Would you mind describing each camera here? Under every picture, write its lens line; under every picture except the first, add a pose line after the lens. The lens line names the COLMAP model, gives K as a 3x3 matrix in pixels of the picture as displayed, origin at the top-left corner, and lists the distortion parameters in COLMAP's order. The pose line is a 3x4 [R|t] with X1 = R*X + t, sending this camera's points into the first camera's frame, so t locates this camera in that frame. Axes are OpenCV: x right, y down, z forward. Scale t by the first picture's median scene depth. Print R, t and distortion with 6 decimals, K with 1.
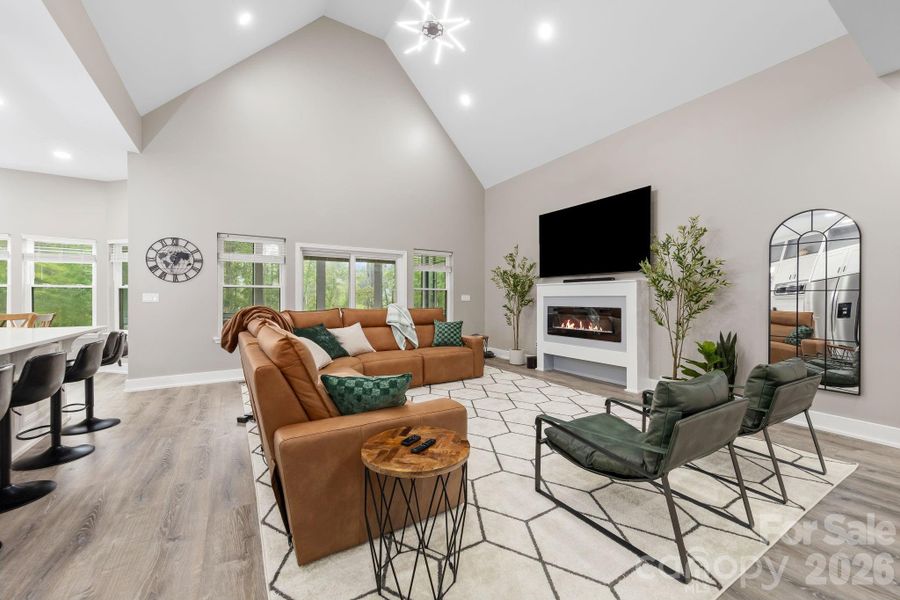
lens RADIAL K [[349.2, 0, 450.8], [0, 349.2, 298.4], [0, 0, 1]] dist [0.008487, -0.000706]
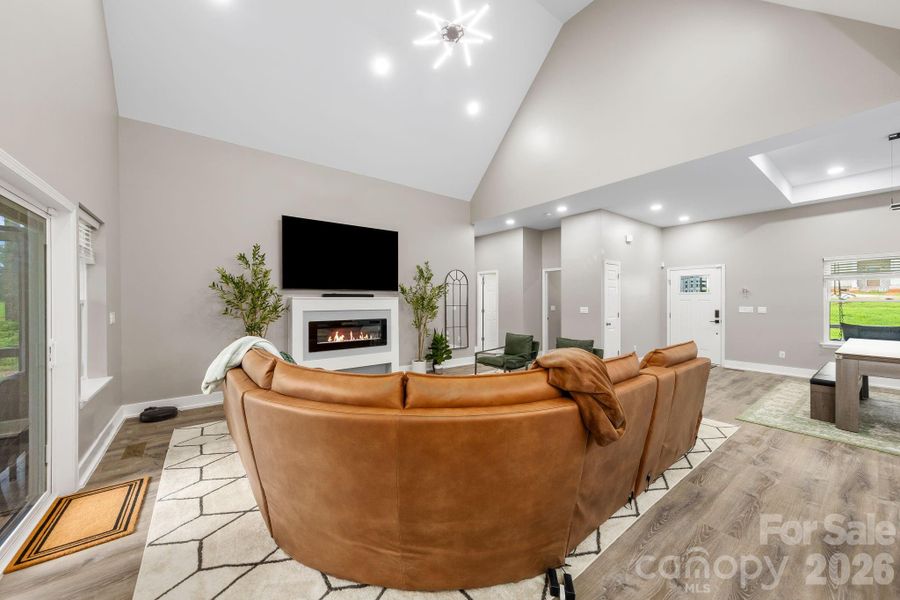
lens RADIAL K [[323.3, 0, 453.5], [0, 323.3, 300.7], [0, 0, 1]] dist [0.006912, -0.000142]
pose [[-0.089828, -0.001799, 0.995956, -0.700424], [0.002159, 0.999996, 0.002001, -0.038621], [-0.995955, 0.002330, -0.089823, 0.815191]]
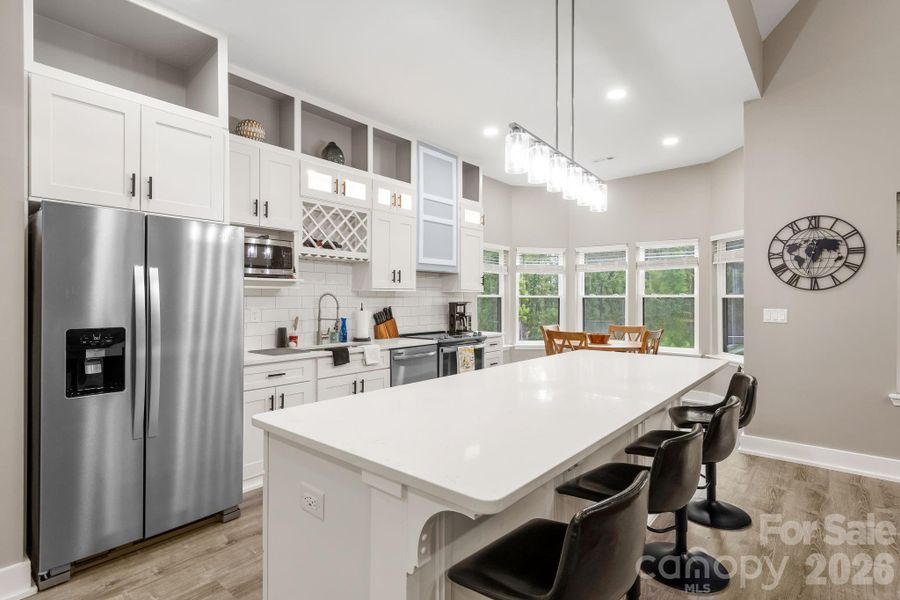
lens RADIAL K [[439.6, 0, 451.2], [0, 439.6, 299.0], [0, 0, 1]] dist [0.005869, -0.001353]
pose [[0.298895, -0.001341, -0.954285, -0.247510], [-0.002533, 0.999994, -0.002199, -0.027735], [0.954283, 0.003075, 0.298890, 0.182422]]
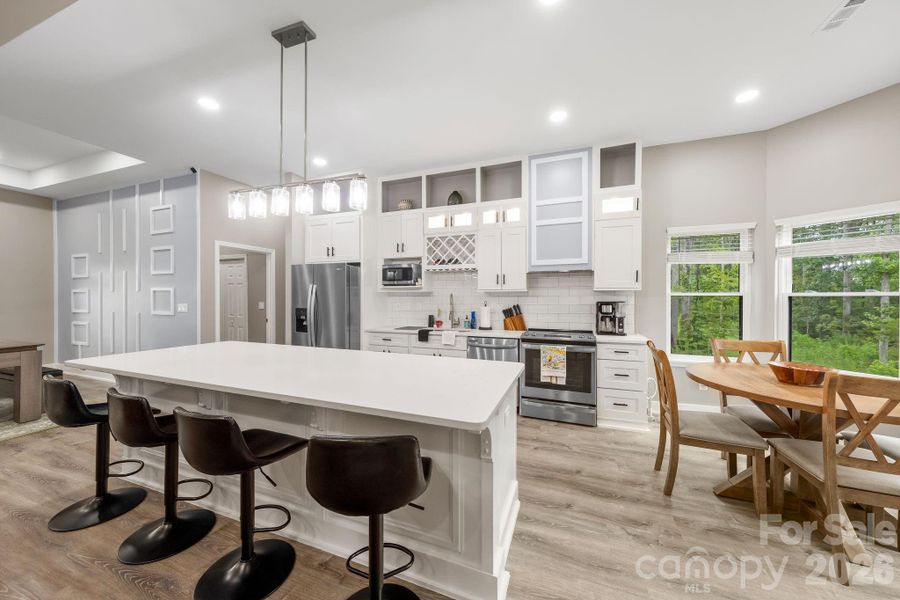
lens RADIAL K [[308.2, 0, 451.5], [0, 308.2, 299.1], [0, 0, 1]] dist [0.001236, -0.000070]
pose [[-0.792711, -0.000812, -0.609597, -0.582878], [-0.004491, 0.999980, 0.004508, -0.029517], [0.609581, 0.006311, -0.792698, 0.896731]]
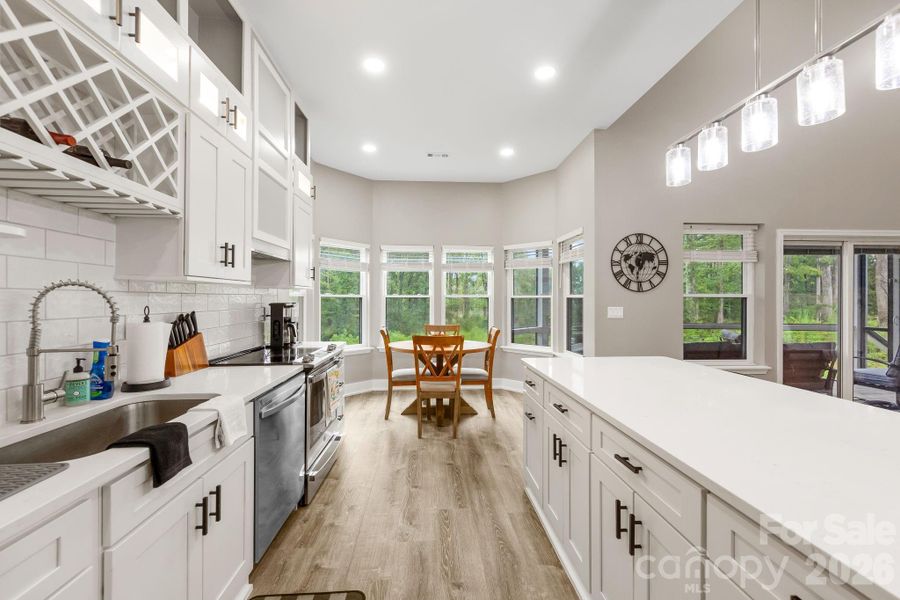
lens RADIAL K [[363.8, 0, 448.6], [0, 363.8, 298.2], [0, 0, 1]] dist [0.002716, -0.000277]
pose [[0.877445, -0.000879, -0.479677, -0.749780], [-0.001989, 0.999983, -0.005472, -0.027240], [0.479673, 0.005755, 0.877428, 0.108382]]
